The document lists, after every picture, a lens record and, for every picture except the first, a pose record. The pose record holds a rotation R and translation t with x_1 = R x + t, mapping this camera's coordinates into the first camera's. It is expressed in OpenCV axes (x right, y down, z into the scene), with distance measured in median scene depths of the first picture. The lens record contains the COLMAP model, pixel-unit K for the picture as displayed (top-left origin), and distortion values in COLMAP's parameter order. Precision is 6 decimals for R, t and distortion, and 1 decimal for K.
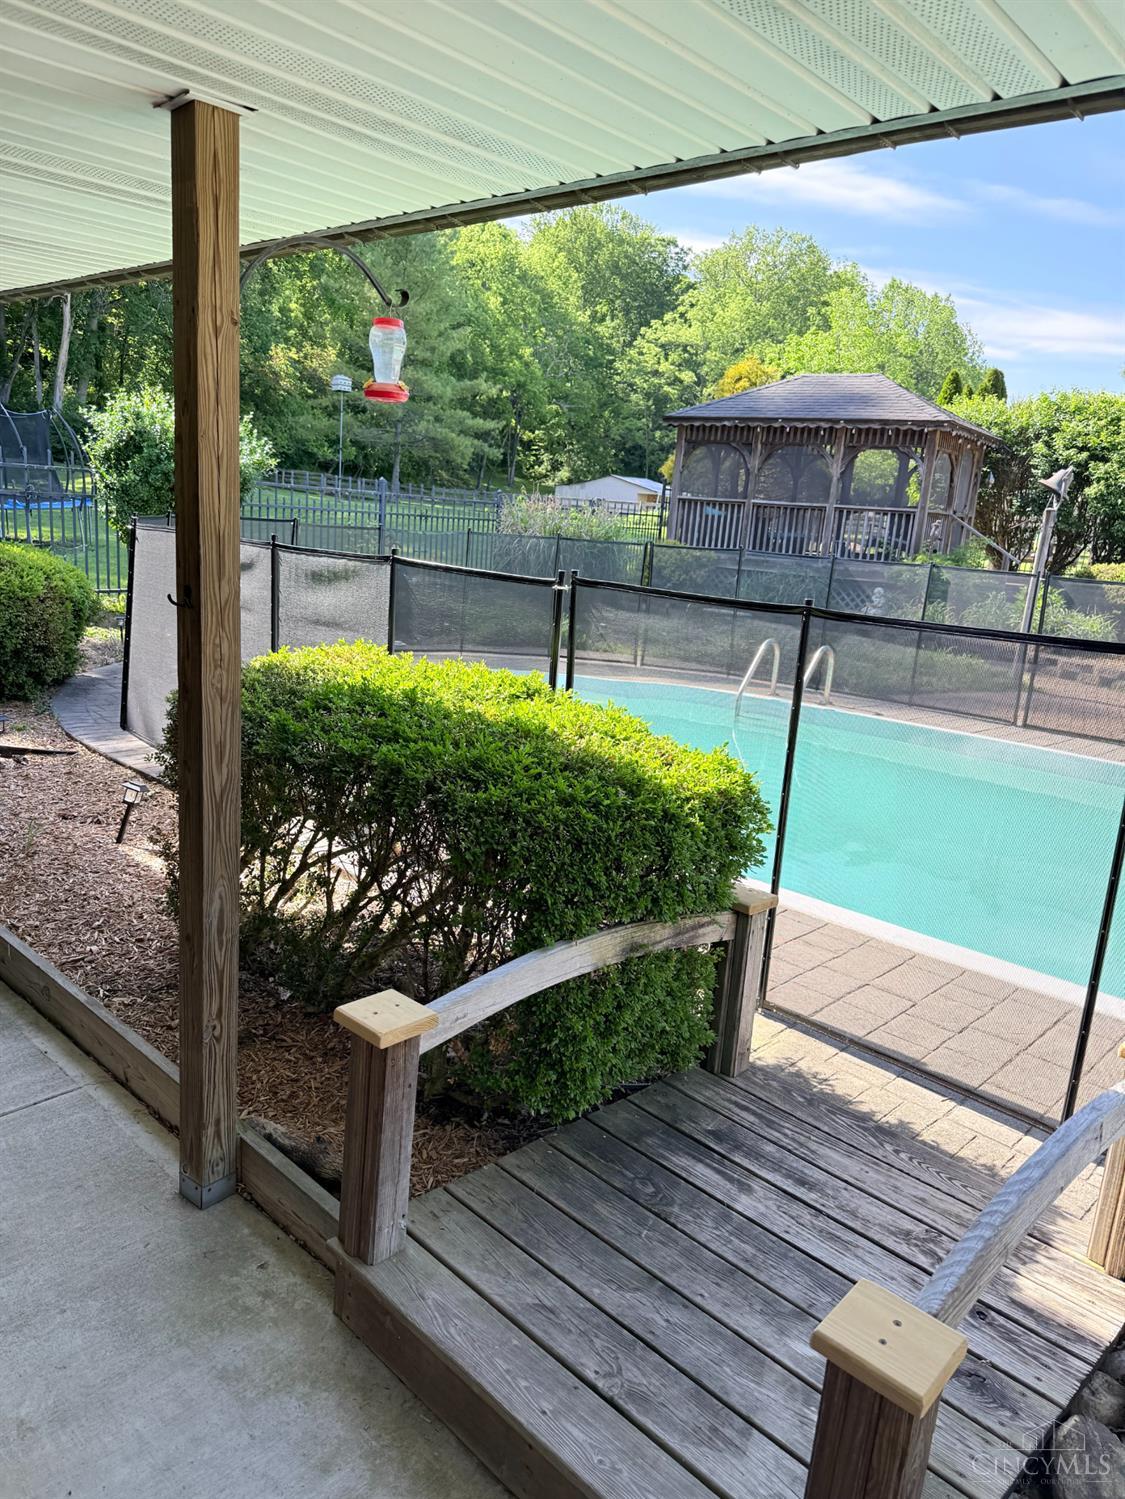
lens RADIAL K [[1068.8, 0, 561.6], [0, 1068.8, 759.7], [0, 0, 1]] dist [0.023718, -0.032453]
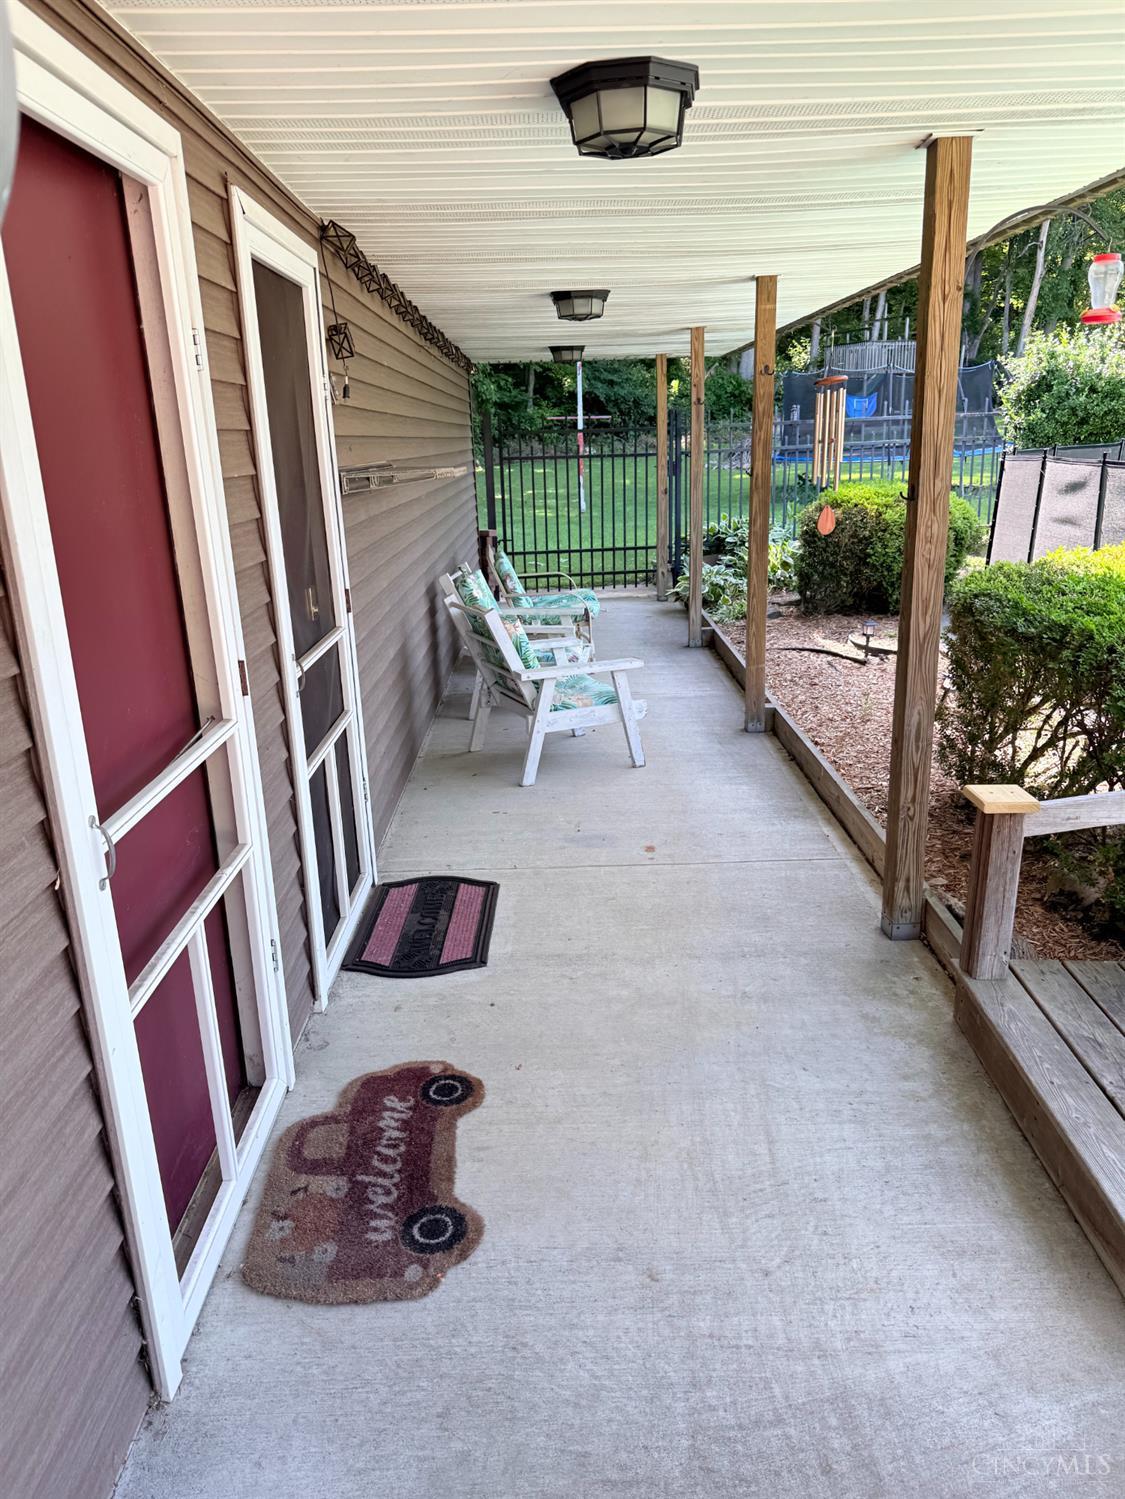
lens RADIAL K [[1068.8, 0, 561.6], [0, 1068.8, 759.7], [0, 0, 1]] dist [0.023718, -0.032453]
pose [[0.677723, 0.118143, -0.725764, 0.361608], [-0.084262, 0.992984, 0.082958, 0.105972], [0.730473, 0.004932, 0.682924, -0.272029]]
